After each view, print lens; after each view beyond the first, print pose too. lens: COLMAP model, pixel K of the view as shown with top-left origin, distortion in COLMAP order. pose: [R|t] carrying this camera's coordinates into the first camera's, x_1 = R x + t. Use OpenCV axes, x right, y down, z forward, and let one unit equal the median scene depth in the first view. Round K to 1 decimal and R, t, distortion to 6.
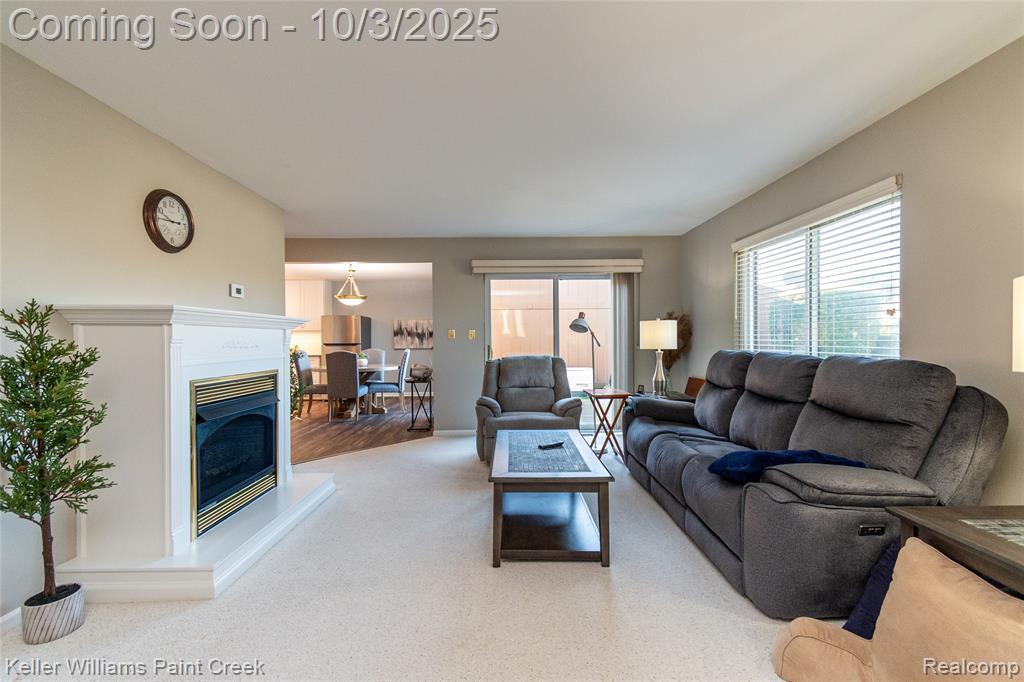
lens RADIAL K [[450.0, 0, 512.0], [0, 450.0, 341.0], [0, 0, 1]] dist [0.000015, -0.000192]
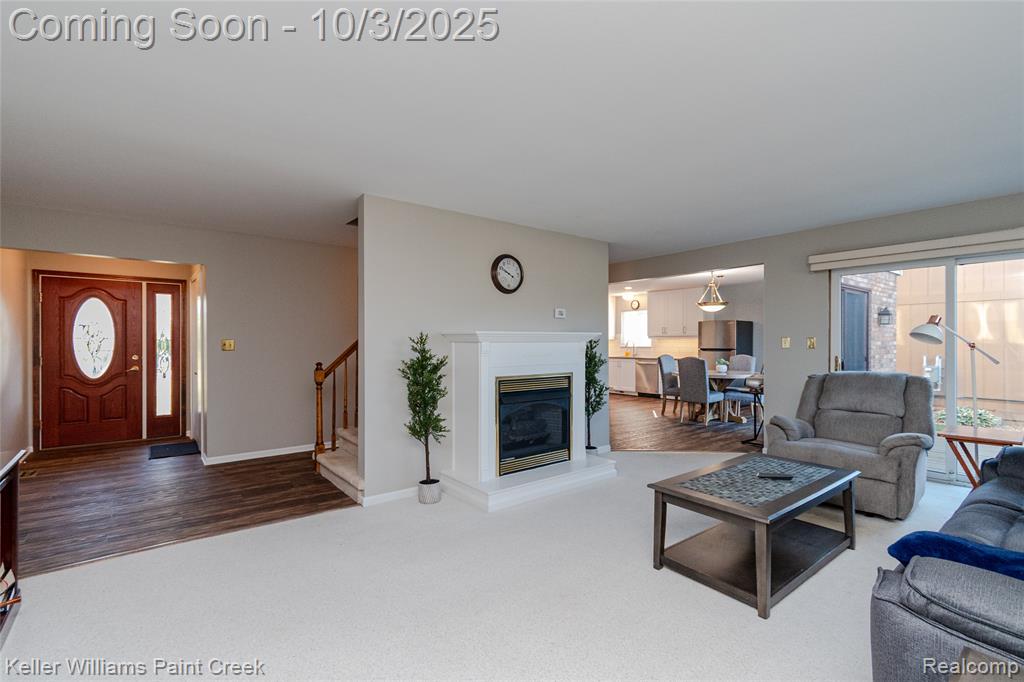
lens RADIAL K [[454.6, 0, 512.1], [0, 454.6, 344.8], [0, 0, 1]] dist [0.002223, 0.000107]
pose [[0.610692, 0.008450, -0.791823, 0.433013], [-0.003665, 0.999963, 0.007845, -0.027878], [0.791860, -0.001889, 0.610700, 0.045511]]
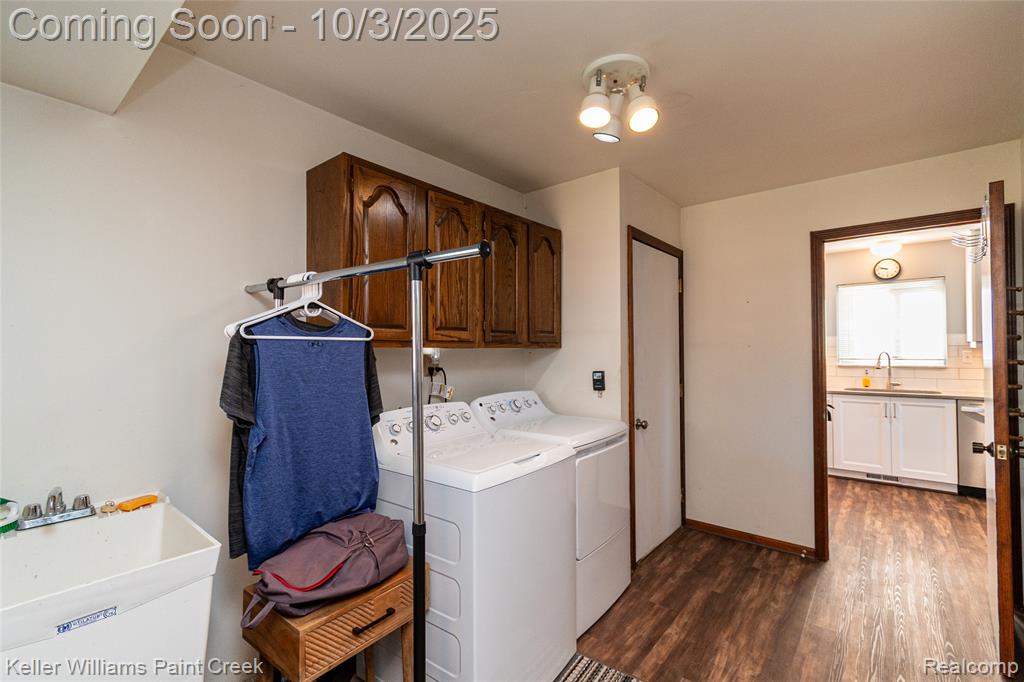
lens RADIAL K [[454.6, 0, 512.1], [0, 454.6, 344.8], [0, 0, 1]] dist [0.002223, 0.000107]
pose [[0.770620, -0.007228, -0.637254, -1.956682], [0.000579, 0.999943, -0.010642, -0.046694], [0.637295, 0.007832, 0.770580, 1.044017]]
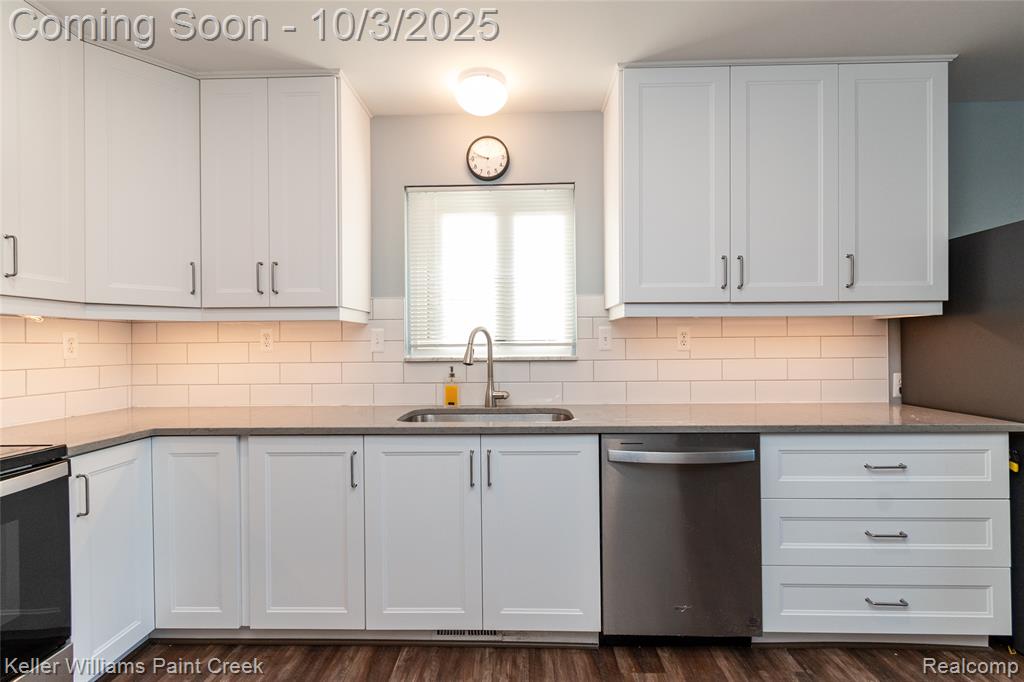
lens RADIAL K [[454.6, 0, 512.1], [0, 454.6, 344.8], [0, 0, 1]] dist [0.002223, 0.000107]
pose [[0.999725, -0.000927, -0.023427, -1.898051], [0.000799, 0.999985, -0.005482, -0.005771], [0.023431, 0.005462, 0.999711, 2.392596]]
